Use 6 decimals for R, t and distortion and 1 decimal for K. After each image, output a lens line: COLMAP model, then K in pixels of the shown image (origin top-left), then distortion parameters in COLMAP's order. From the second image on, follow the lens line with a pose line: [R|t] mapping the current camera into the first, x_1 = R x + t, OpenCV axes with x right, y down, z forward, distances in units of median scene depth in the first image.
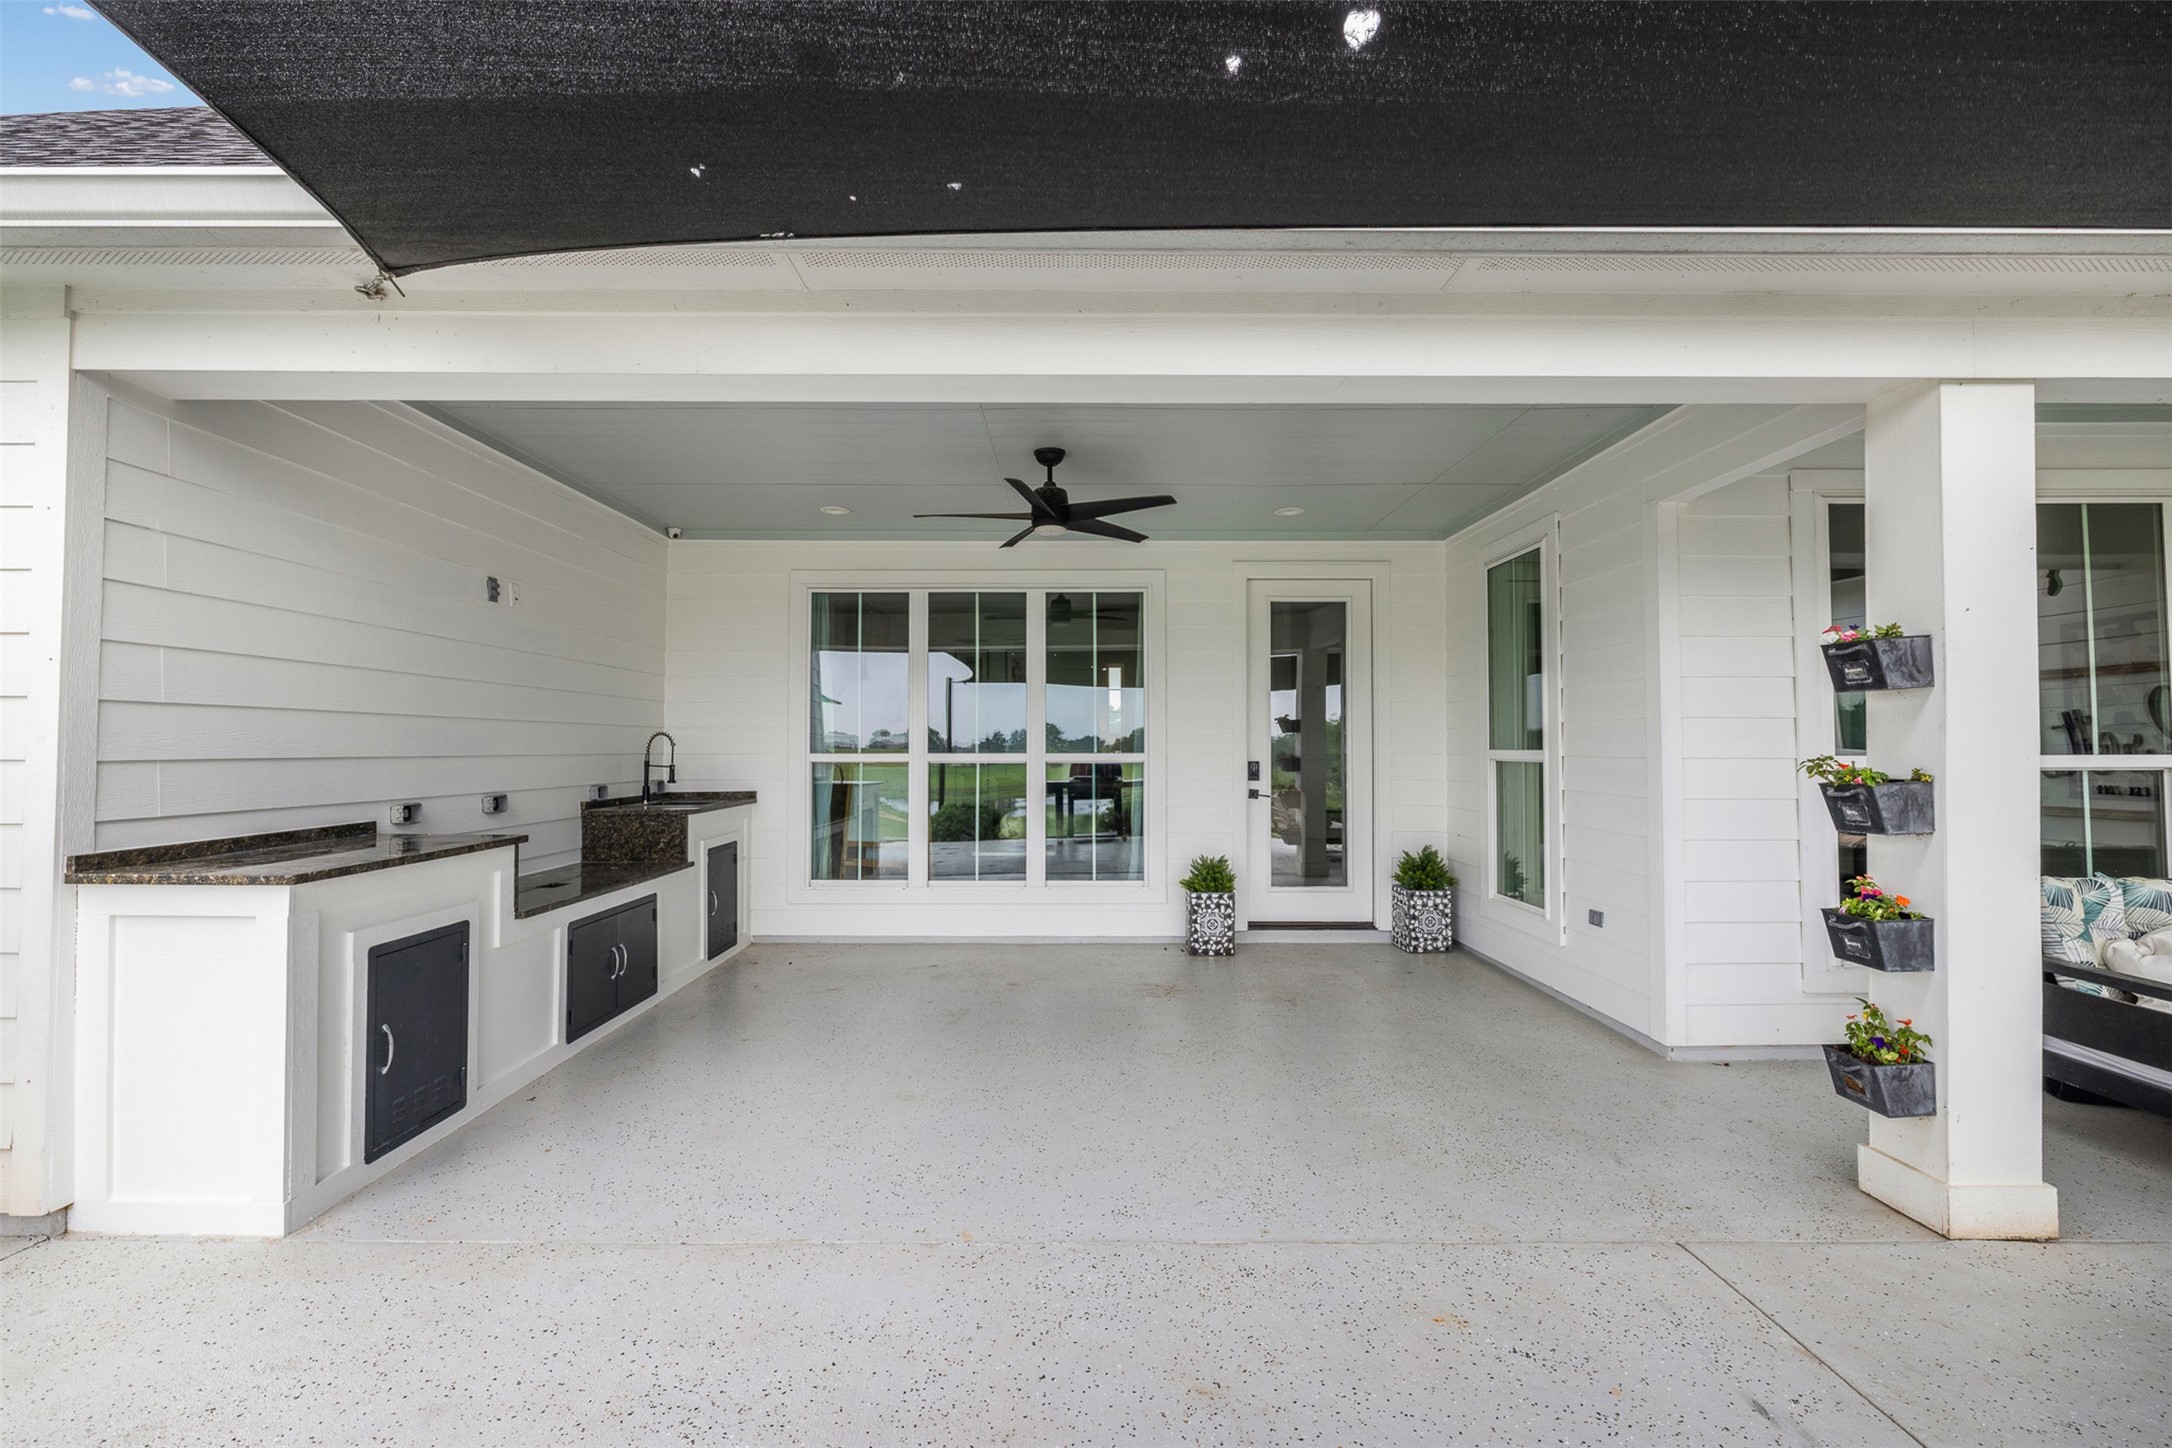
lens RADIAL K [[955.6, 0, 1088.6], [0, 955.6, 717.7], [0, 0, 1]] dist [-0.000280, -0.000037]
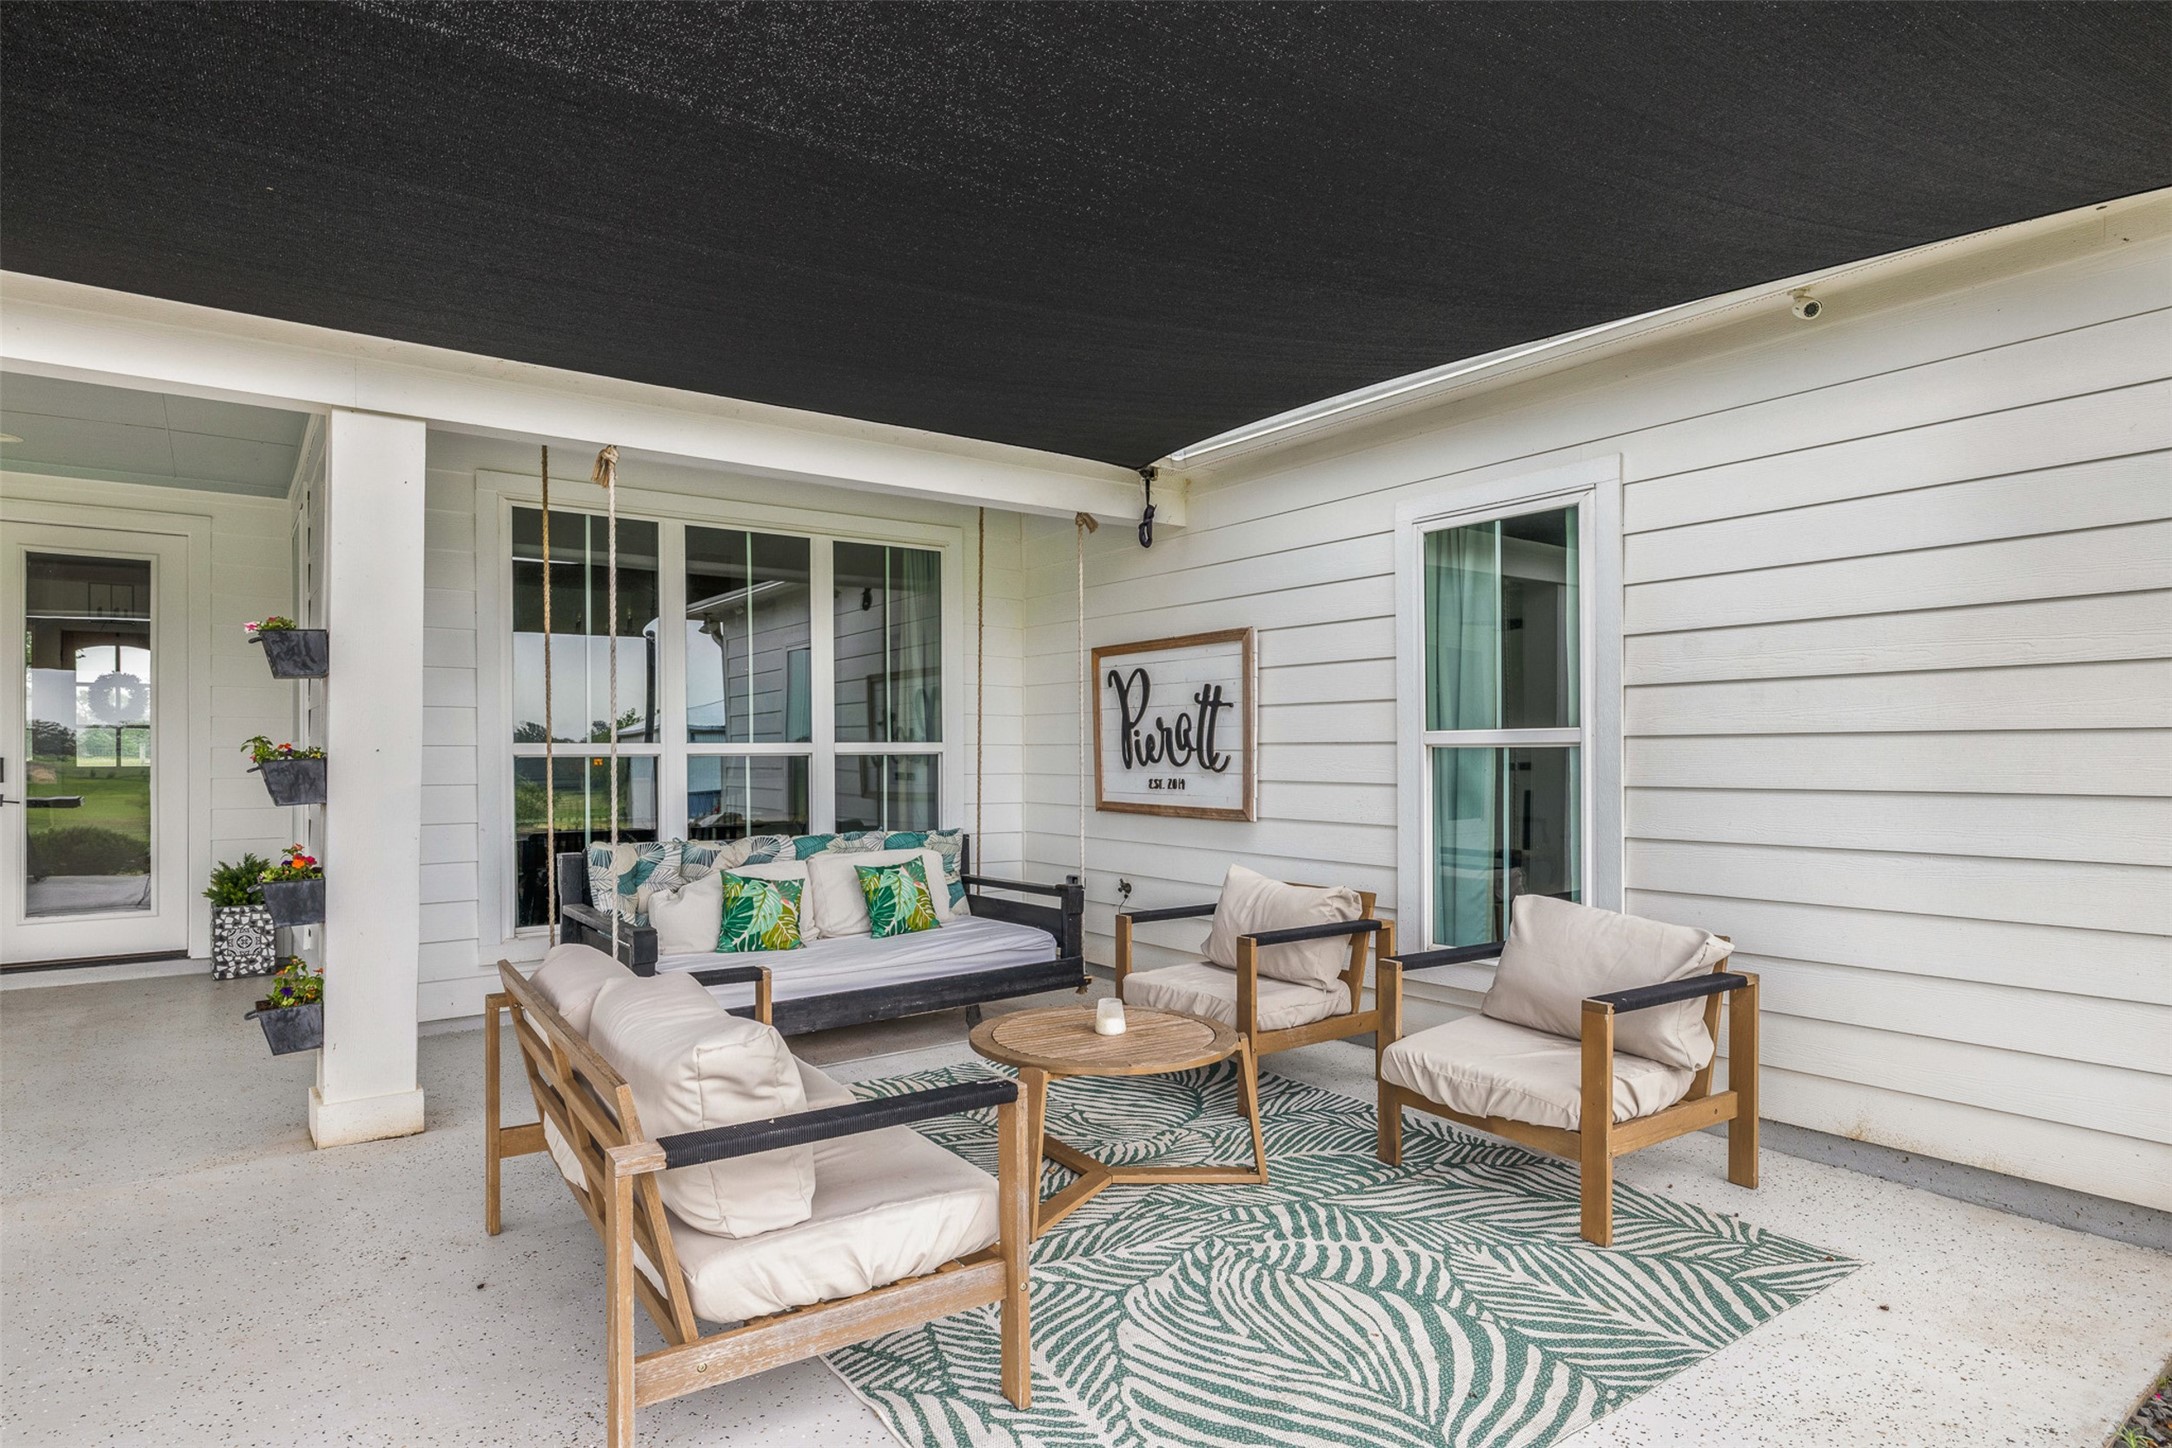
lens RADIAL K [[1179.0, 0, 1086.4], [0, 1179.0, 753.5], [0, 0, 1]] dist [0.000184, 0.000126]
pose [[0.811468, -0.000766, 0.584396, 0.352402], [-0.017109, 0.999539, 0.025066, 0.004488], [-0.584146, -0.030339, 0.811081, -0.299083]]
